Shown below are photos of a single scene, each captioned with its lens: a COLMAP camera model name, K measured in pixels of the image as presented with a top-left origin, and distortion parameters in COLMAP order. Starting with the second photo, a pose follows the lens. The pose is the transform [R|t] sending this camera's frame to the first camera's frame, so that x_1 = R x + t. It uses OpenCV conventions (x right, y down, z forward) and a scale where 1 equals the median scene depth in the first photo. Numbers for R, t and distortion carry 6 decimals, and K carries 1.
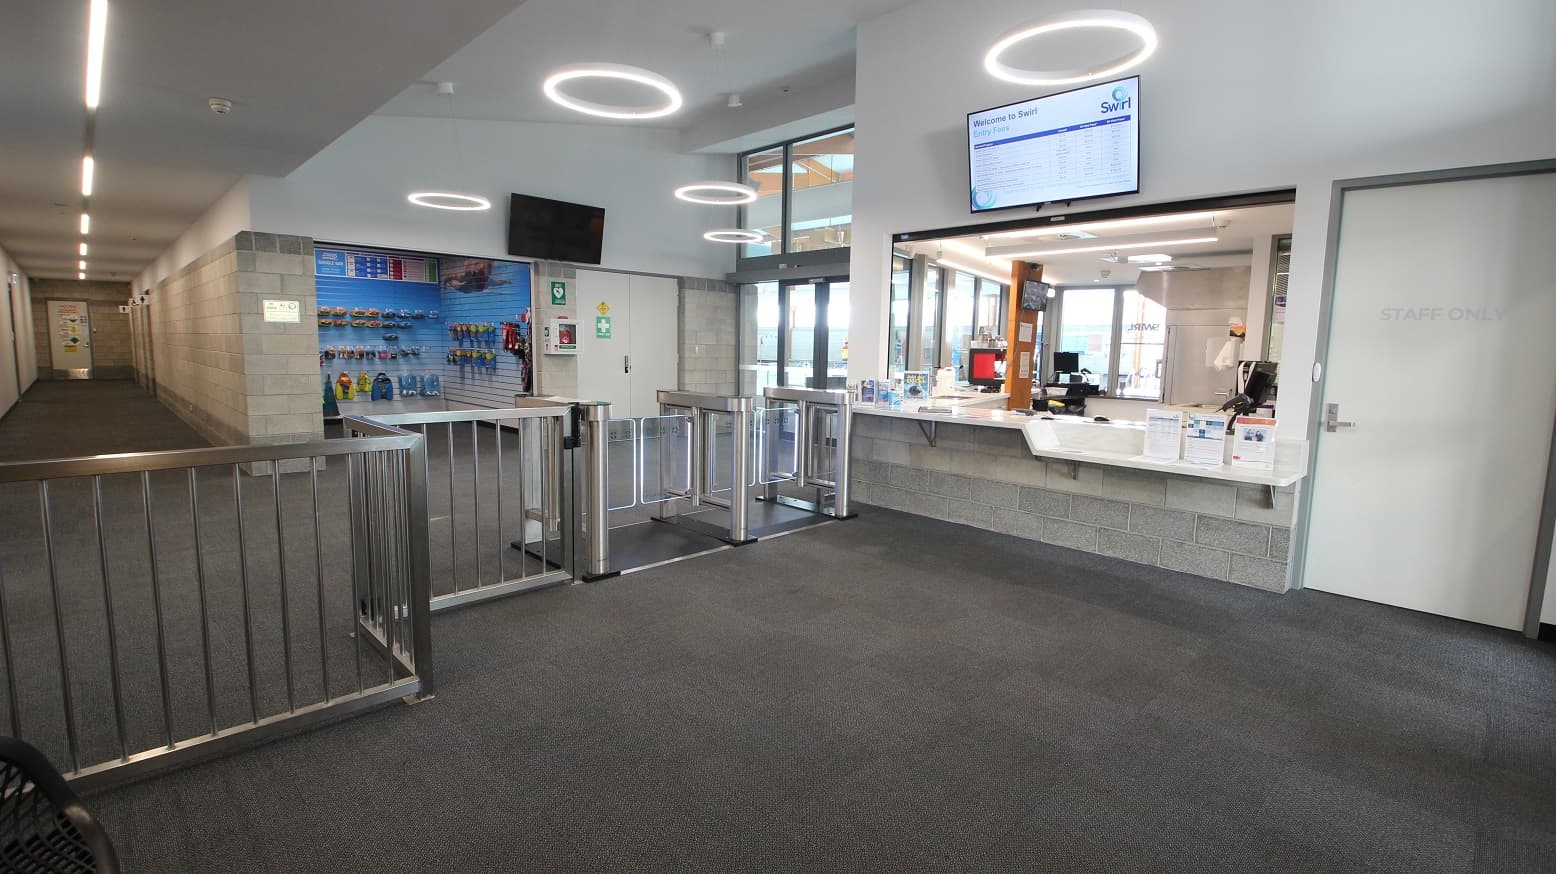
lens RADIAL K [[719.8, 0, 779.1], [0, 719.8, 427.9], [0, 0, 1]] dist [-0.004388, -0.003327]
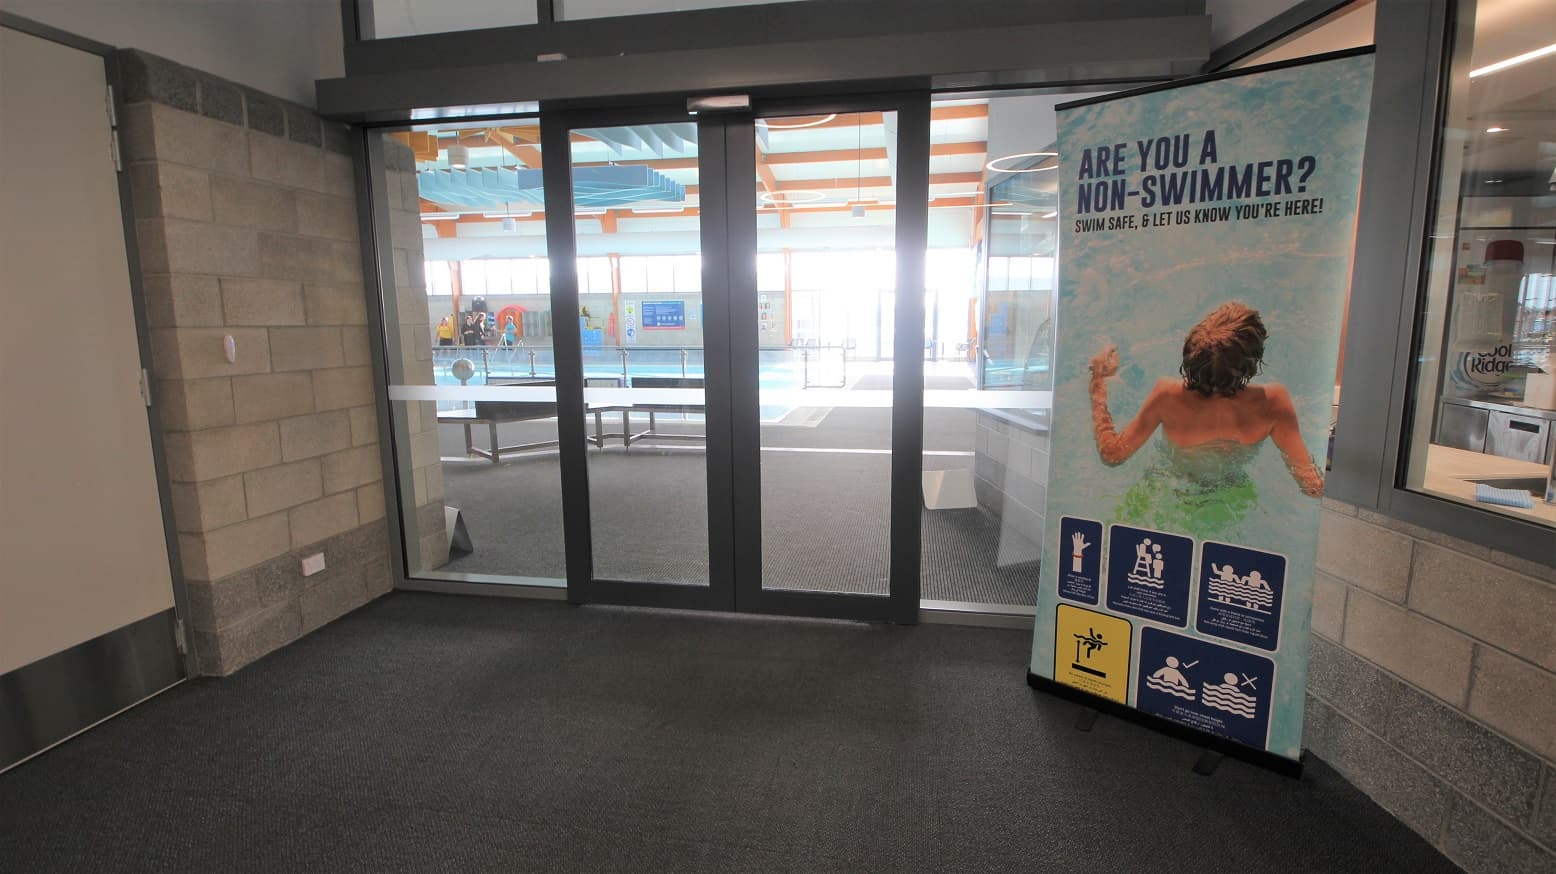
lens RADIAL K [[719.8, 0, 765.0], [0, 719.8, 425.1], [0, 0, 1]] dist [-0.004388, -0.003327]
pose [[0.803678, -0.115532, 0.583741, -0.111150], [0.096181, 0.993293, 0.064170, -0.075815], [-0.587240, 0.004572, 0.809400, 0.648132]]
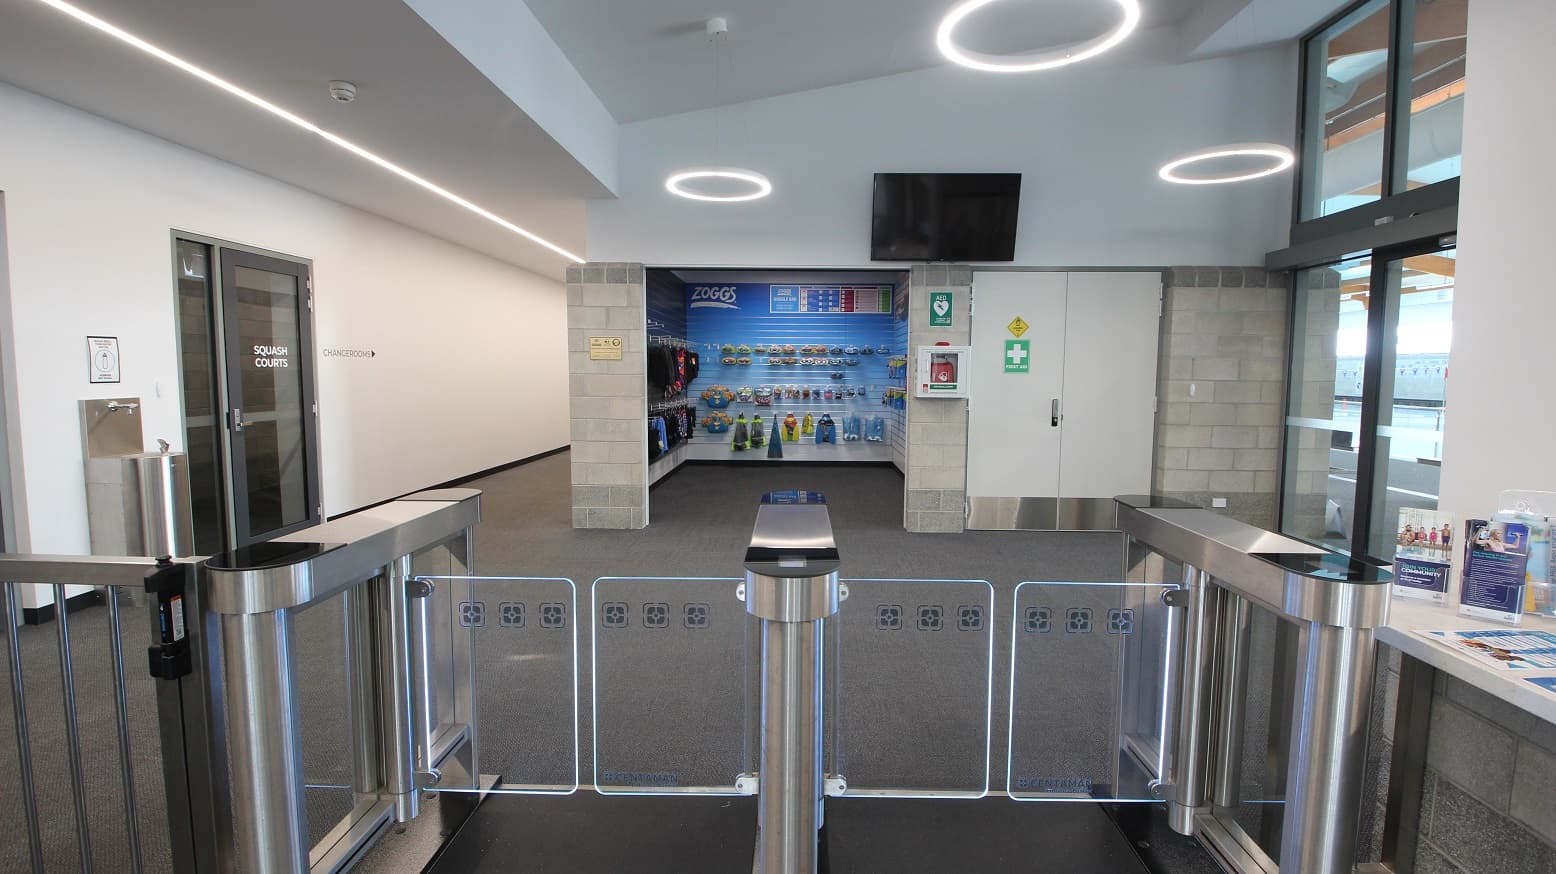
lens RADIAL K [[719.8, 0, 775.9], [0, 719.8, 439.2], [0, 0, 1]] dist [-0.004388, -0.003327]
pose [[0.699470, 0.049082, -0.712974, 0.064846], [-0.073725, 0.997272, -0.003675, -0.039943], [0.710849, 0.055134, 0.701181, 0.339911]]
